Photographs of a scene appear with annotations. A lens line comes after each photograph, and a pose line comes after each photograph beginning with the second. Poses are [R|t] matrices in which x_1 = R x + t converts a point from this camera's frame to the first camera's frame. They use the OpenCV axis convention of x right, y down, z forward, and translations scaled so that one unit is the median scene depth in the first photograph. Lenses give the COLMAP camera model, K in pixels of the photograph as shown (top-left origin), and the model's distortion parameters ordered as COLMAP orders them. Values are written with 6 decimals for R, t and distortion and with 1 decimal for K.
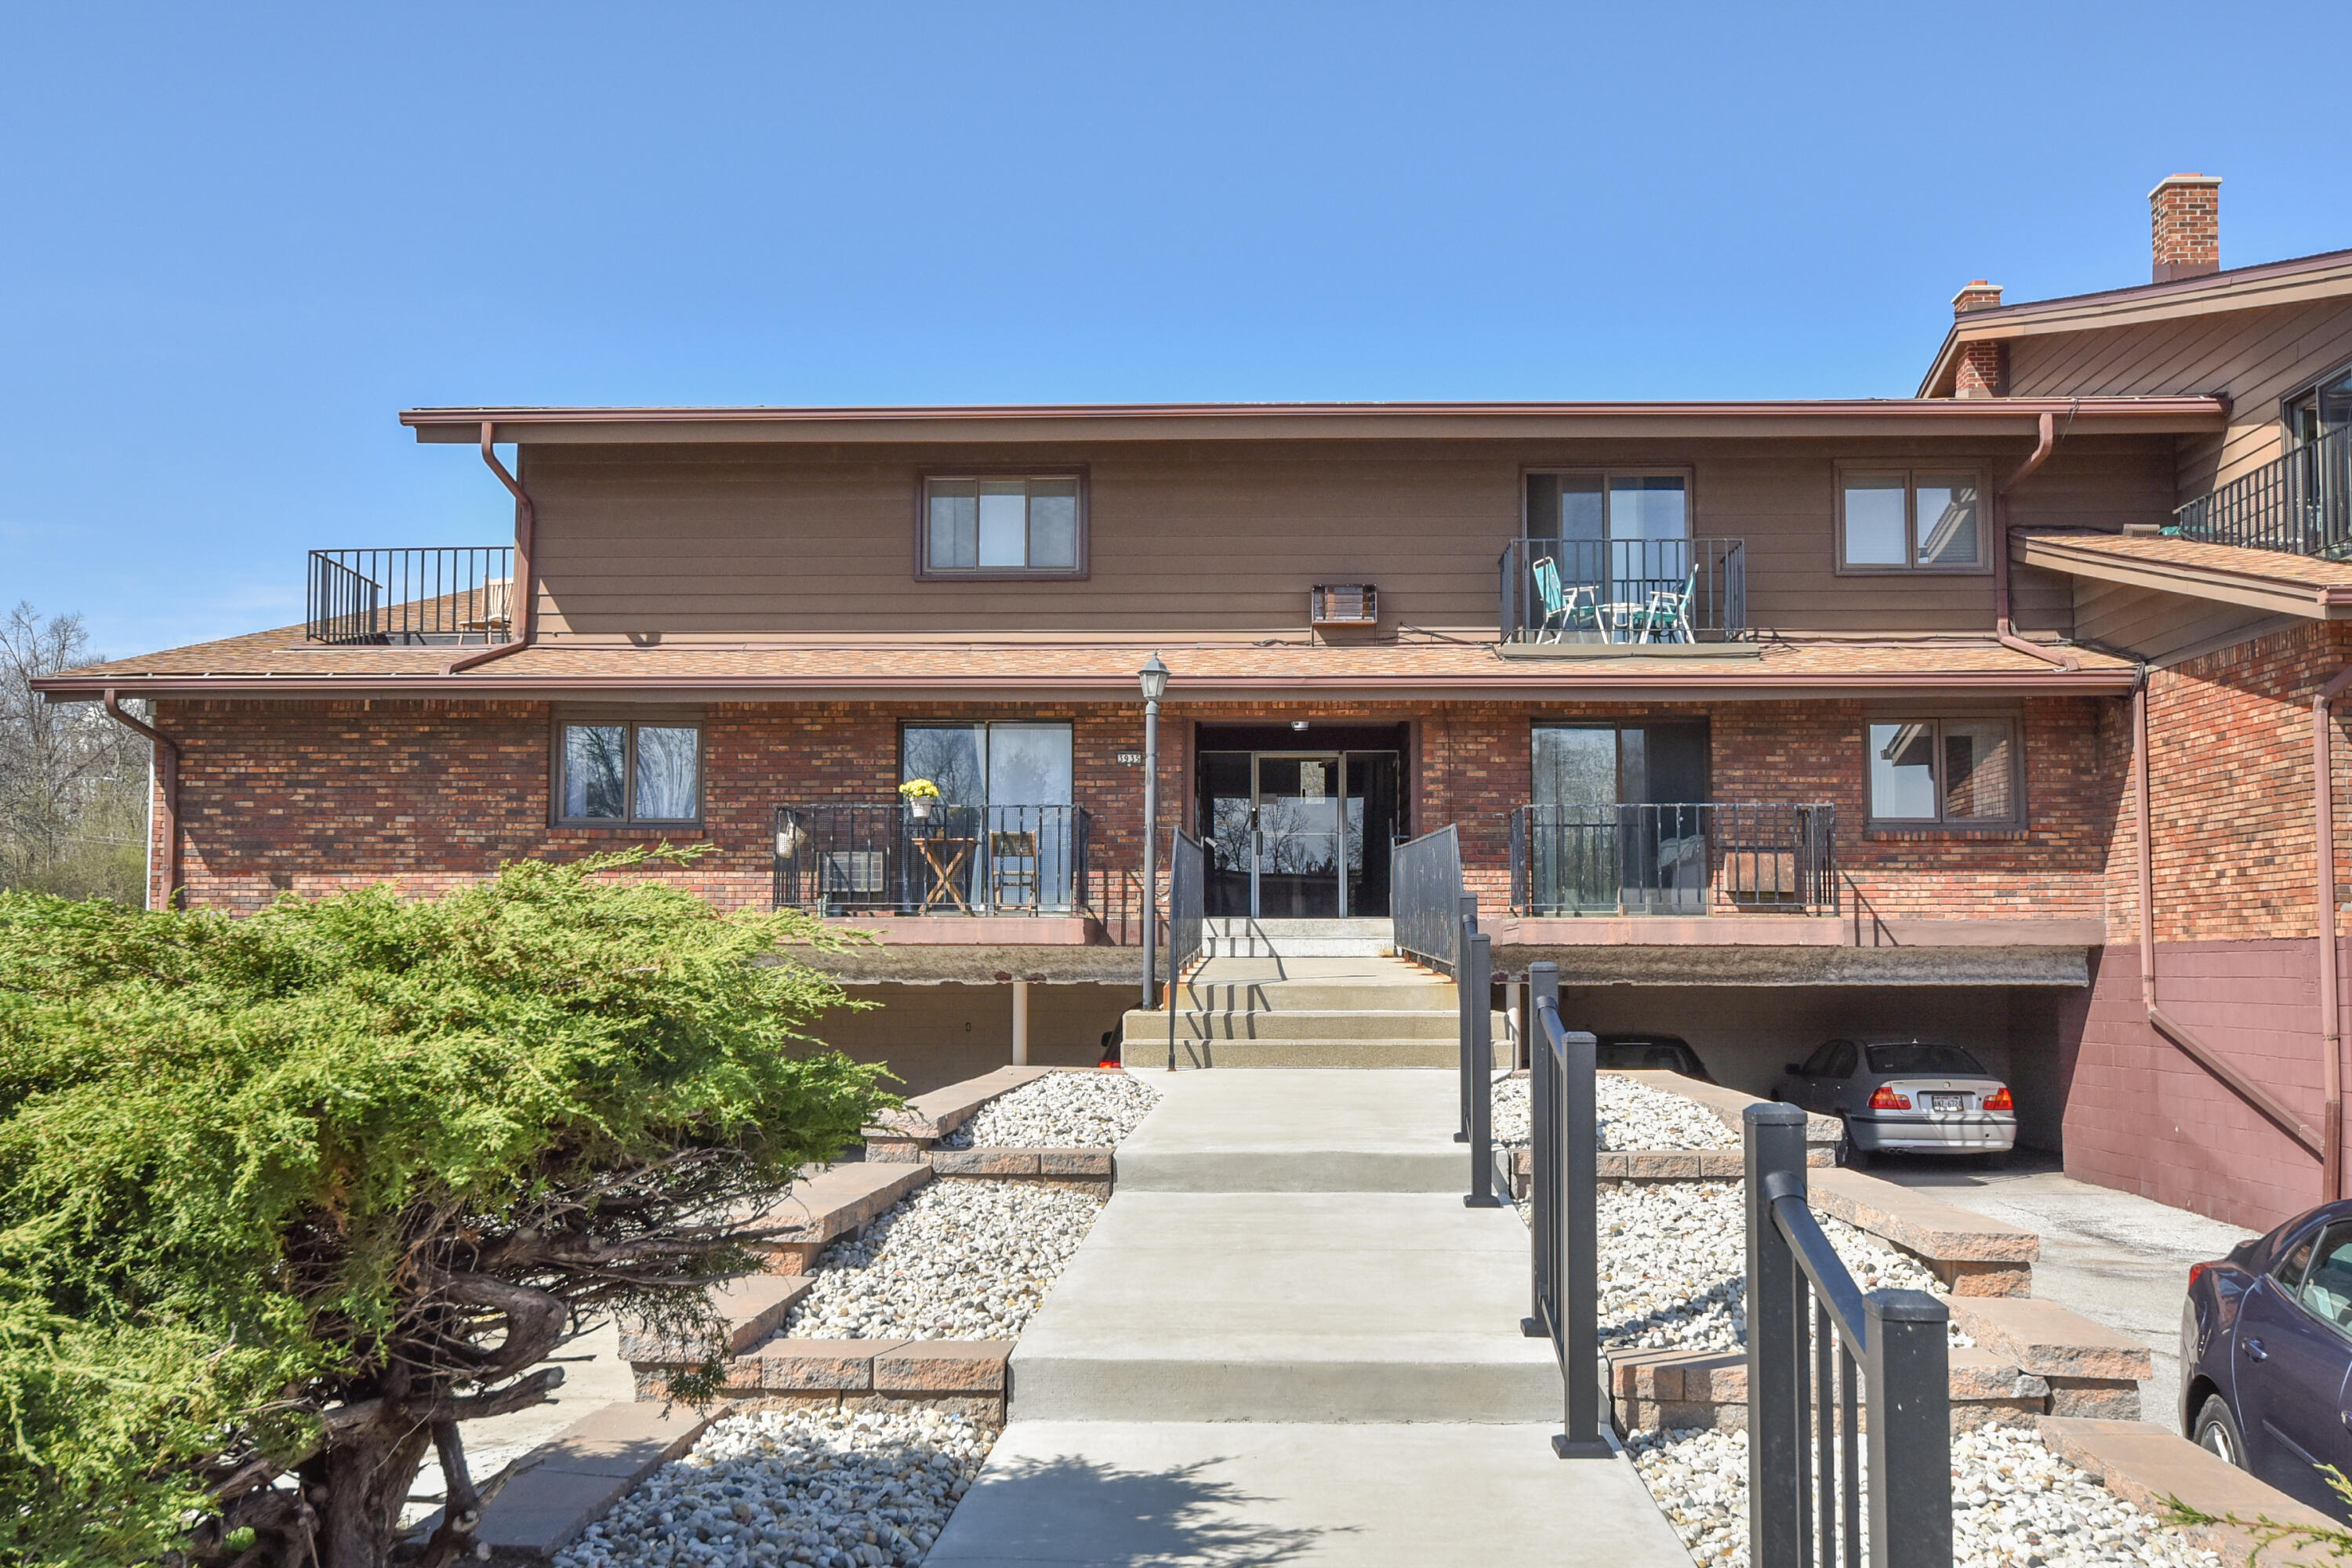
lens RADIAL K [[2262.8, 0, 1179.7], [0, 2262.8, 781.4], [0, 0, 1]] dist [0.011459, 0.000000]
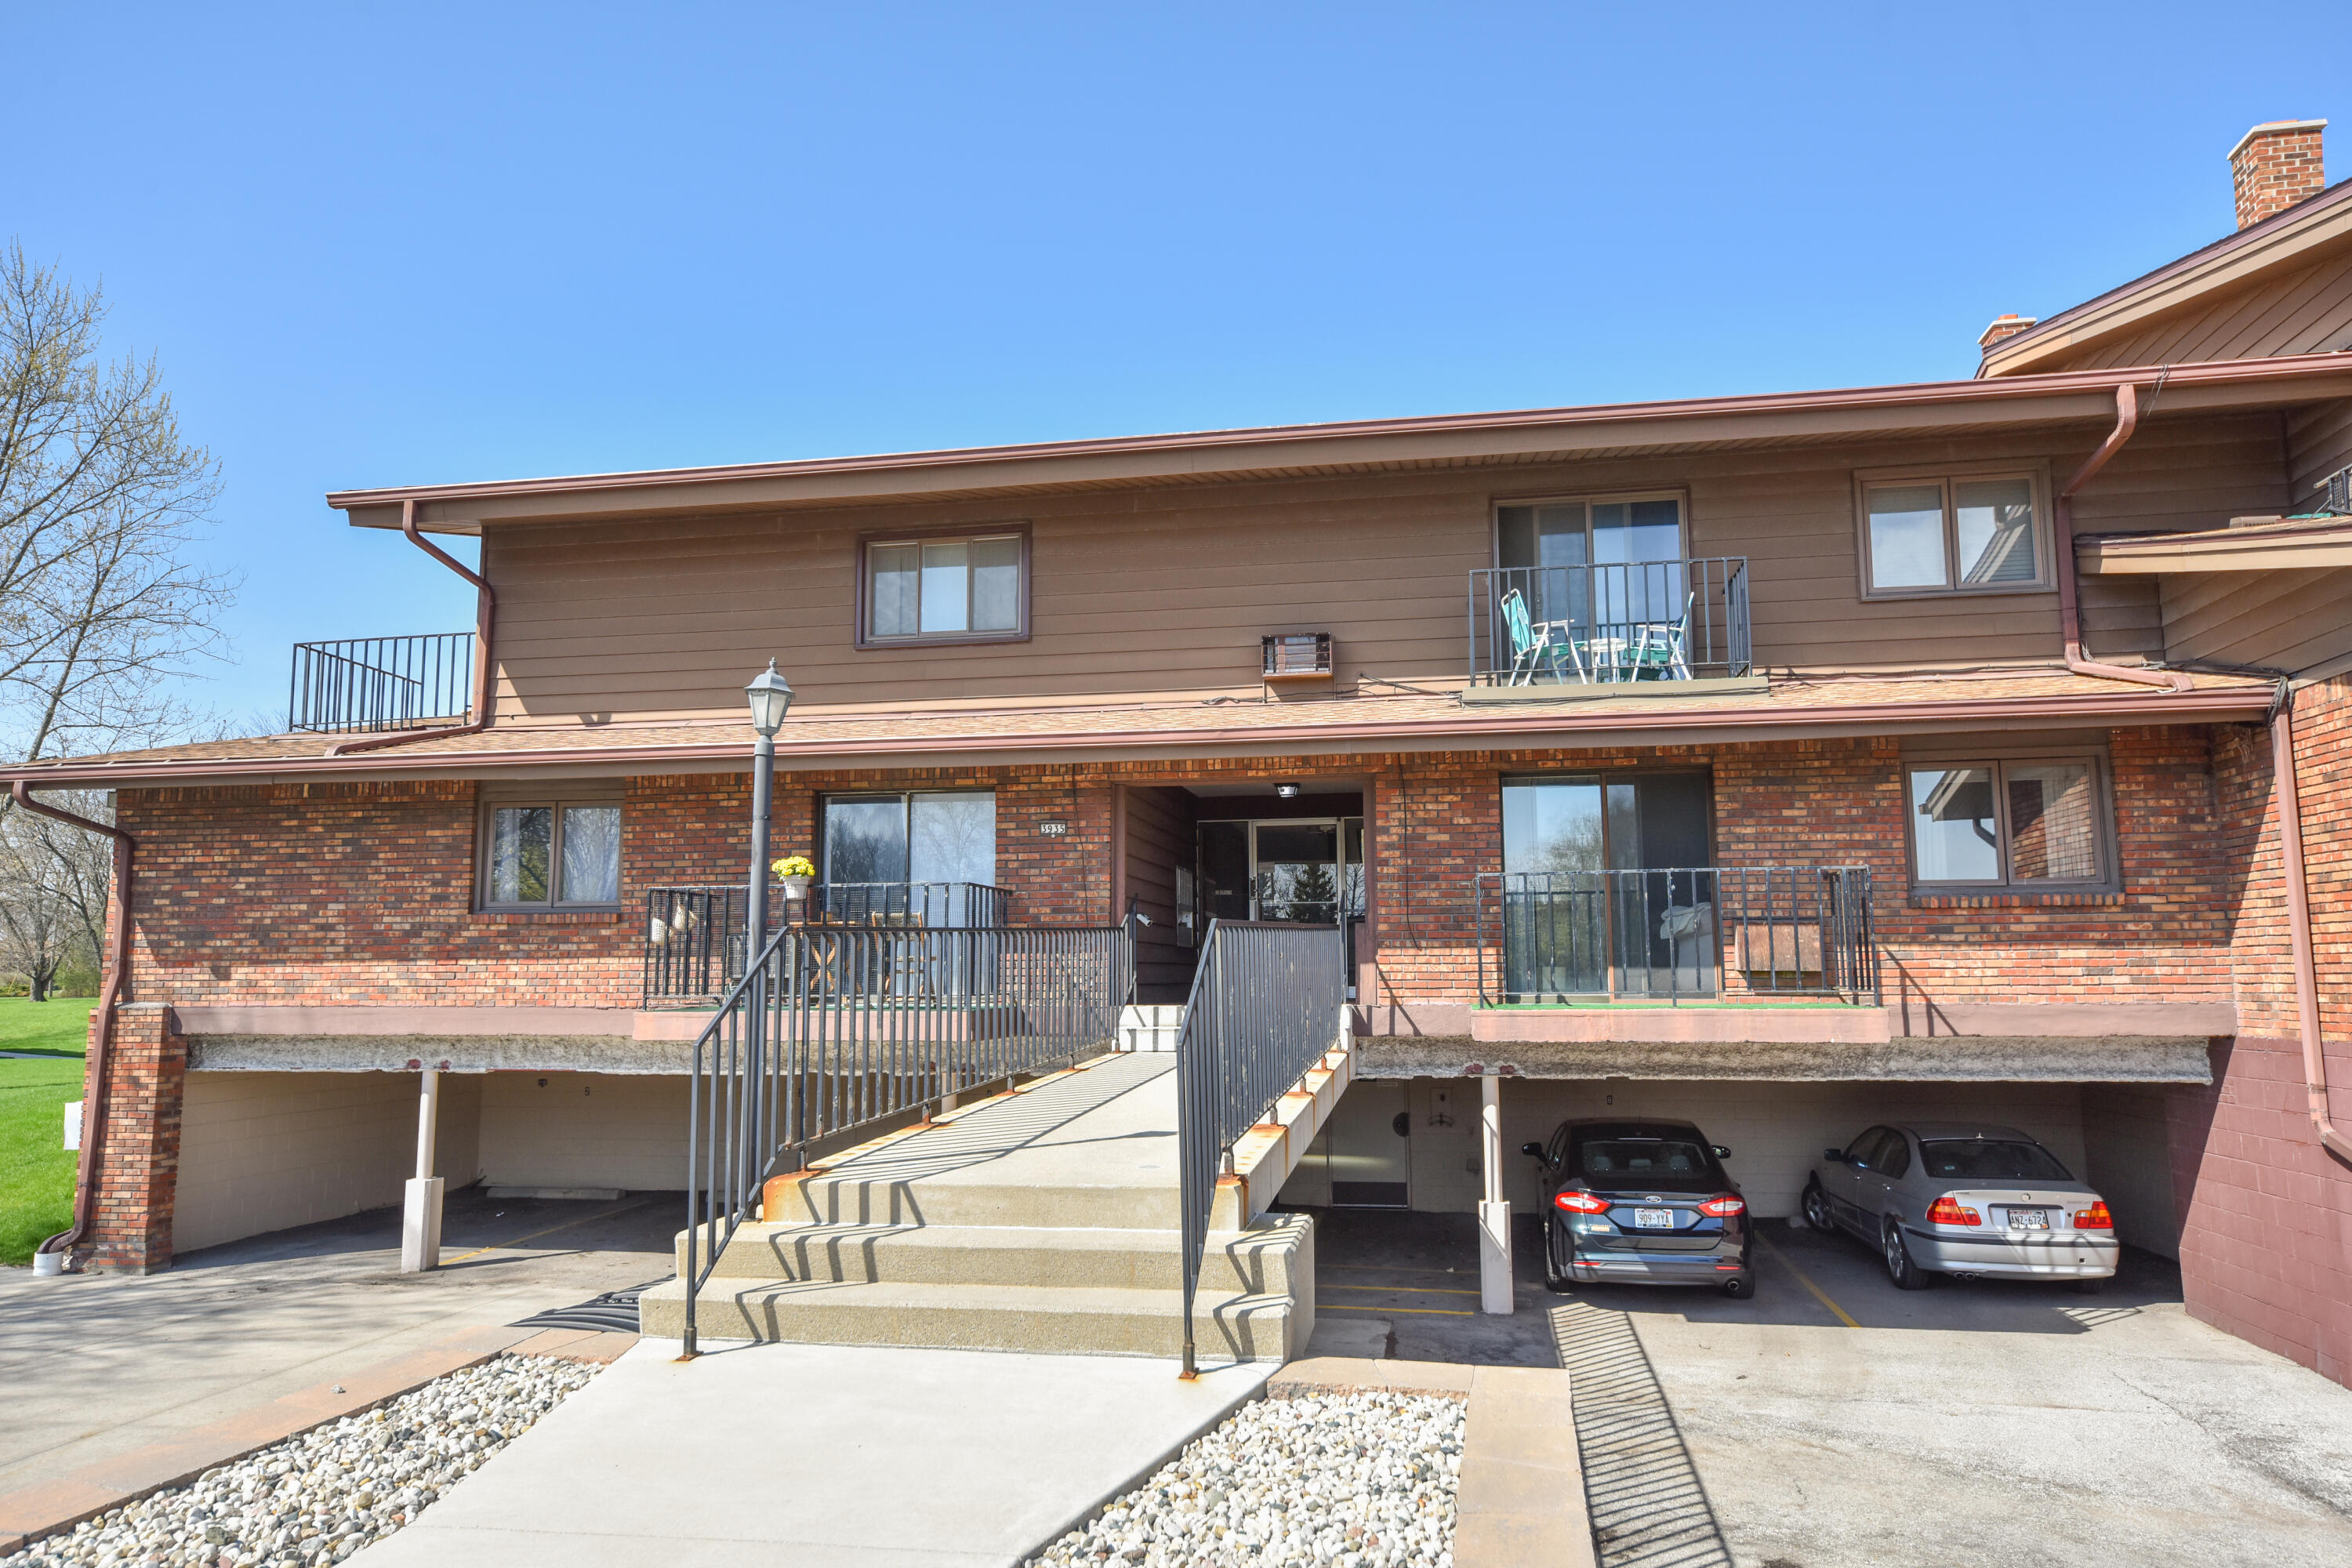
lens RADIAL K [[1547.3, 0, 1168.7], [0, 1547.3, 785.9], [0, 0, 1]] dist [0.023619, -0.001887]
pose [[0.989832, -0.025263, -0.139982, 0.110557], [0.019384, 0.998878, -0.043201, 0.000569], [0.140917, 0.040048, 0.989211, 0.383203]]
